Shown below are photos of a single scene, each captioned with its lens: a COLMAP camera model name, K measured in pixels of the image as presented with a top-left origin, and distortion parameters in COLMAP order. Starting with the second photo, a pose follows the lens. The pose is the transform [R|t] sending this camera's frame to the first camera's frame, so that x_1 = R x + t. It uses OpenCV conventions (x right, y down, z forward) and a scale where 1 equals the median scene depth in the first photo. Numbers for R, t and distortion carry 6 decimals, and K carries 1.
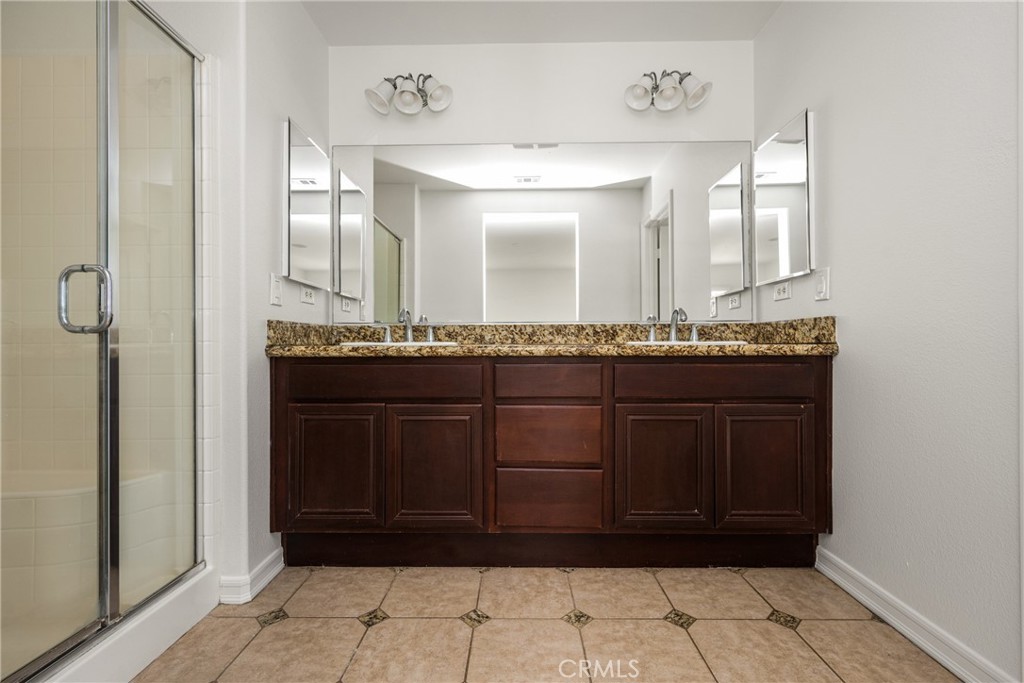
lens RADIAL K [[440.9, 0, 508.7], [0, 440.9, 341.1], [0, 0, 1]] dist [-0.000084, 0.000027]
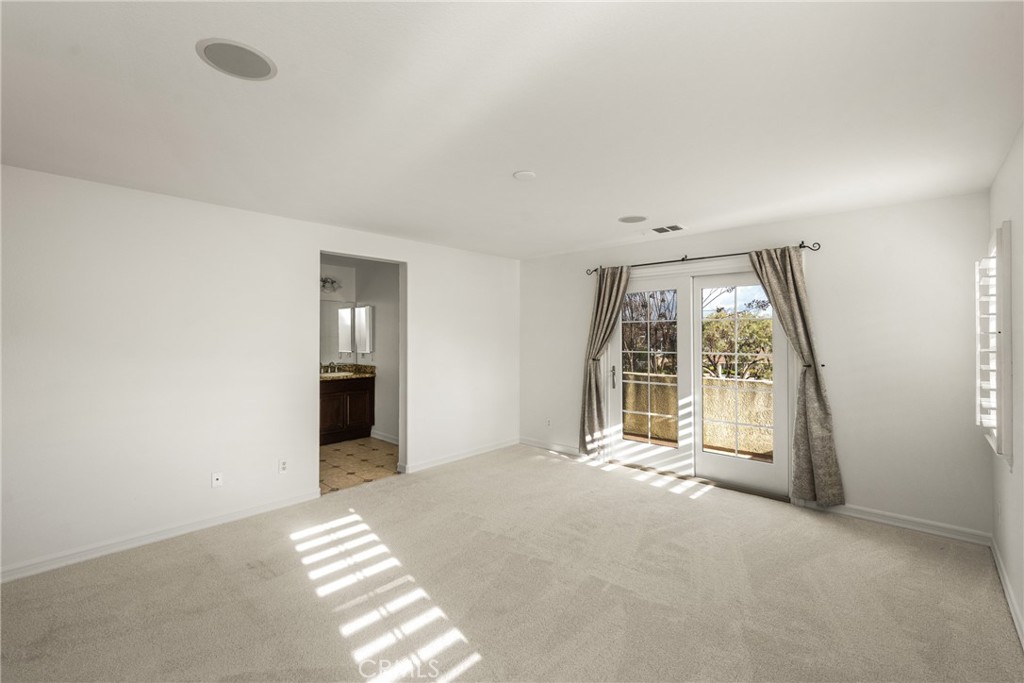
lens RADIAL K [[440.9, 0, 509.3], [0, 440.9, 337.1], [0, 0, 1]] dist [-0.000084, 0.000027]
pose [[0.664114, 0.001543, 0.747629, -1.238981], [-0.003865, 0.999992, 0.001369, -0.300226], [-0.747621, -0.003798, 0.664115, -2.224657]]
